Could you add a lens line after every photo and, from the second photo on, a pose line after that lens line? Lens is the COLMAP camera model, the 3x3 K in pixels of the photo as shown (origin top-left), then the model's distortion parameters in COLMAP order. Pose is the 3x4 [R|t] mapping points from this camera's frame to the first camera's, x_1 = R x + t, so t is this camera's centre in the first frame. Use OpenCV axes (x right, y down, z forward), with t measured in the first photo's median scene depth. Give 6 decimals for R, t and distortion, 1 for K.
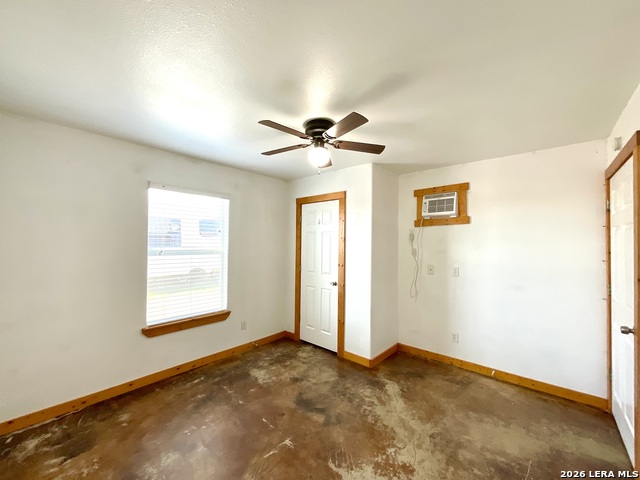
lens RADIAL K [[257.8, 0, 316.6], [0, 257.8, 241.0], [0, 0, 1]] dist [-0.002391, 0.001372]
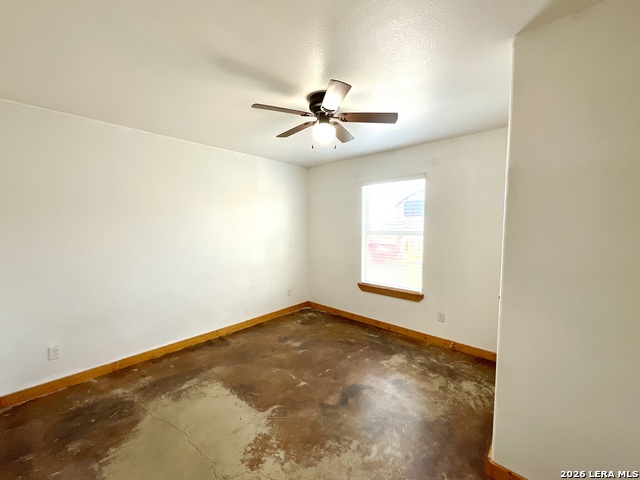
lens RADIAL K [[257.8, 0, 323.1], [0, 257.8, 244.2], [0, 0, 1]] dist [-0.002391, 0.001372]
pose [[-0.010137, 0.065290, -0.997815, 0.767542], [0.012411, 0.997797, 0.065162, 0.016548], [0.999872, -0.011723, -0.010925, 0.784945]]
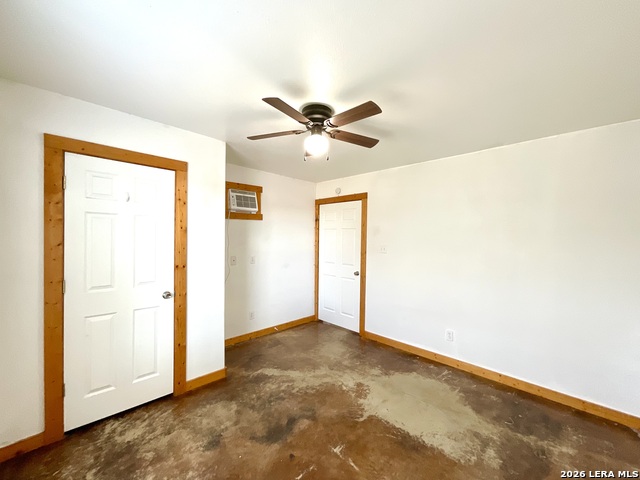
lens RADIAL K [[257.8, 0, 323.9], [0, 257.8, 243.0], [0, 0, 1]] dist [-0.002391, 0.001372]
pose [[0.055173, -0.026476, 0.998126, -0.726046], [-0.026874, 0.999247, 0.027991, -0.000006], [-0.998115, -0.028368, 0.054419, 0.713749]]
